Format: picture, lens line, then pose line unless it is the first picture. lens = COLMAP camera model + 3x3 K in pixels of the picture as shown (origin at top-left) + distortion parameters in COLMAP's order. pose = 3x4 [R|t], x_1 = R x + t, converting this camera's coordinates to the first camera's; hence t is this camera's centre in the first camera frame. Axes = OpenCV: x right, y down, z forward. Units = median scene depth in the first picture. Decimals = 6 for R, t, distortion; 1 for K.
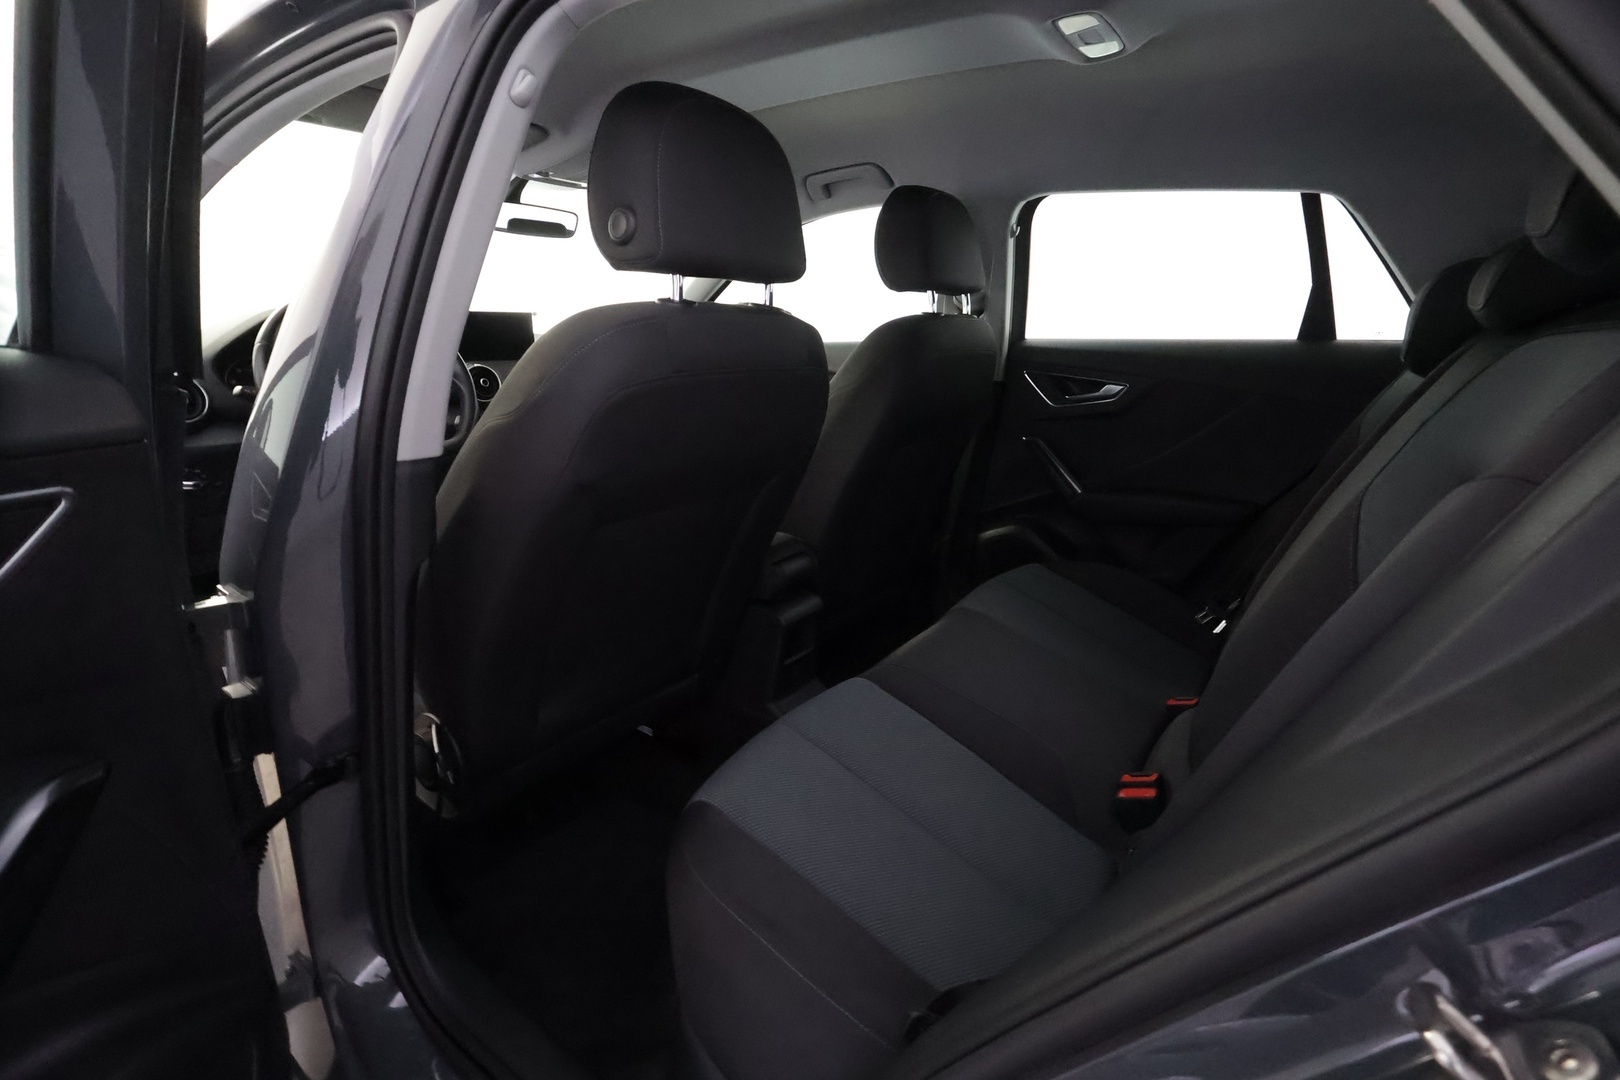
lens RADIAL K [[753.6, 0, 812.5], [0, 753.6, 544.8], [0, 0, 1]] dist [-0.000896, -0.000124]
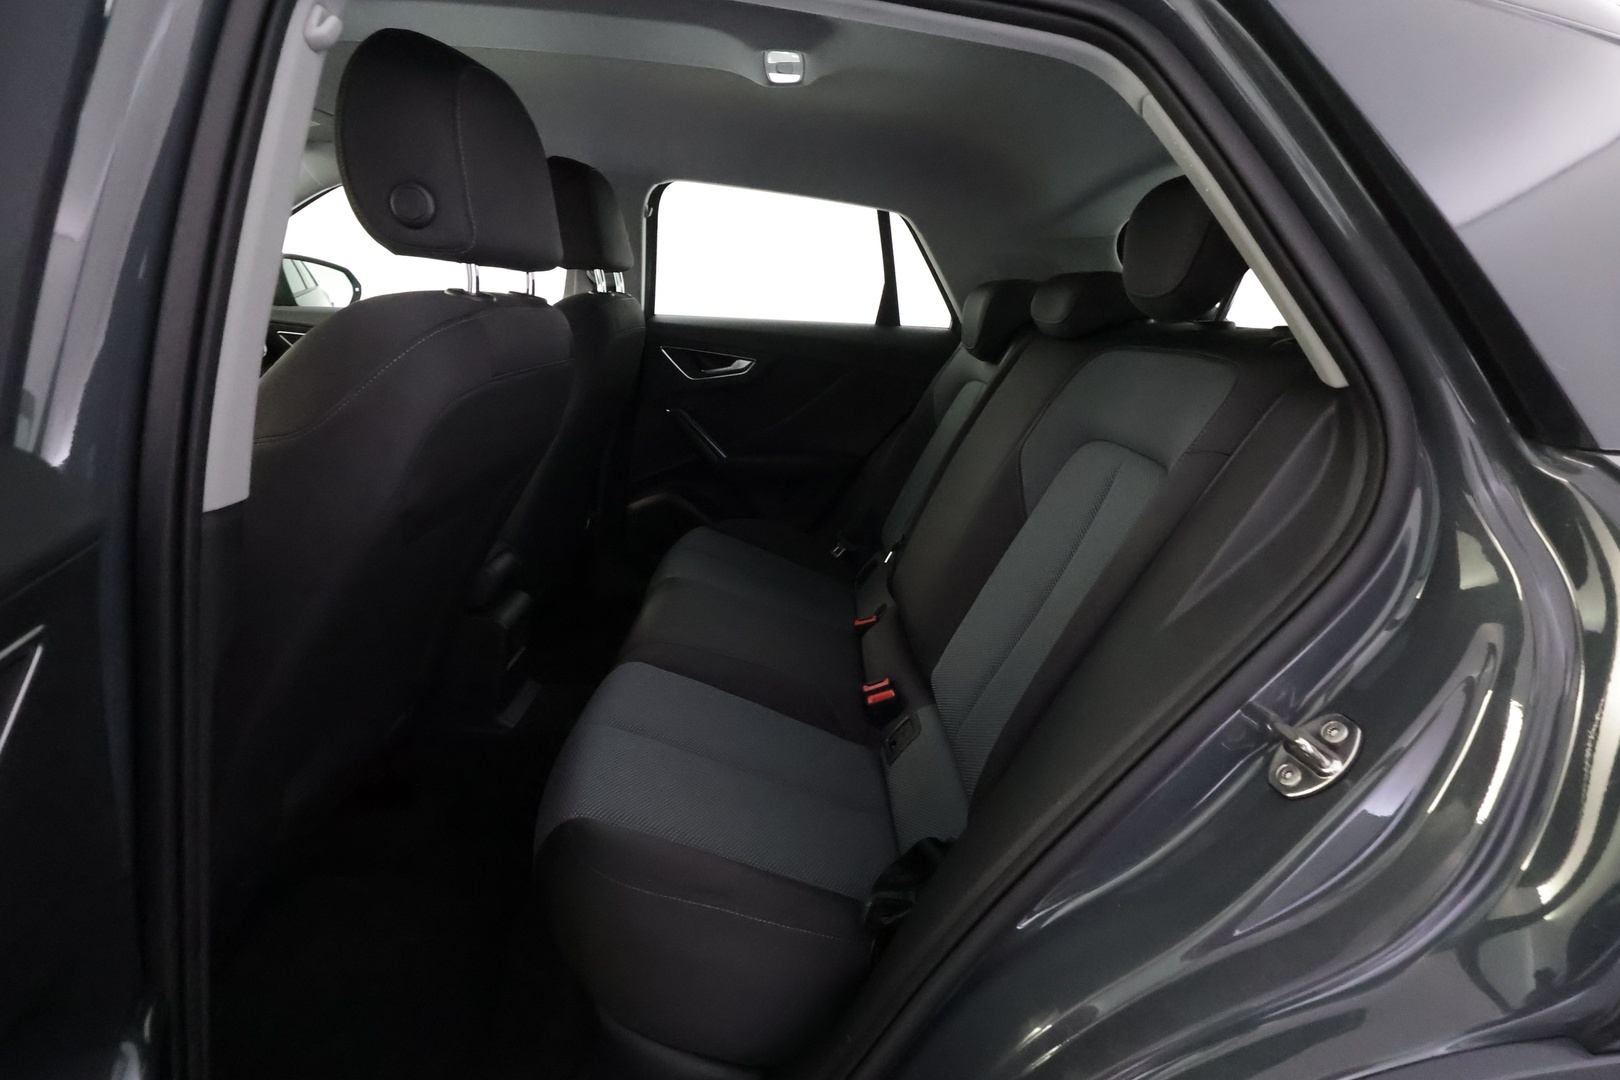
lens RADIAL K [[753.6, 0, 812.5], [0, 753.6, 544.8], [0, 0, 1]] dist [-0.000896, -0.000124]
pose [[0.807199, -0.147748, 0.571489, -0.232389], [0.114433, 0.988969, 0.094049, -0.038243], [-0.579081, -0.010519, 0.815202, 0.020825]]
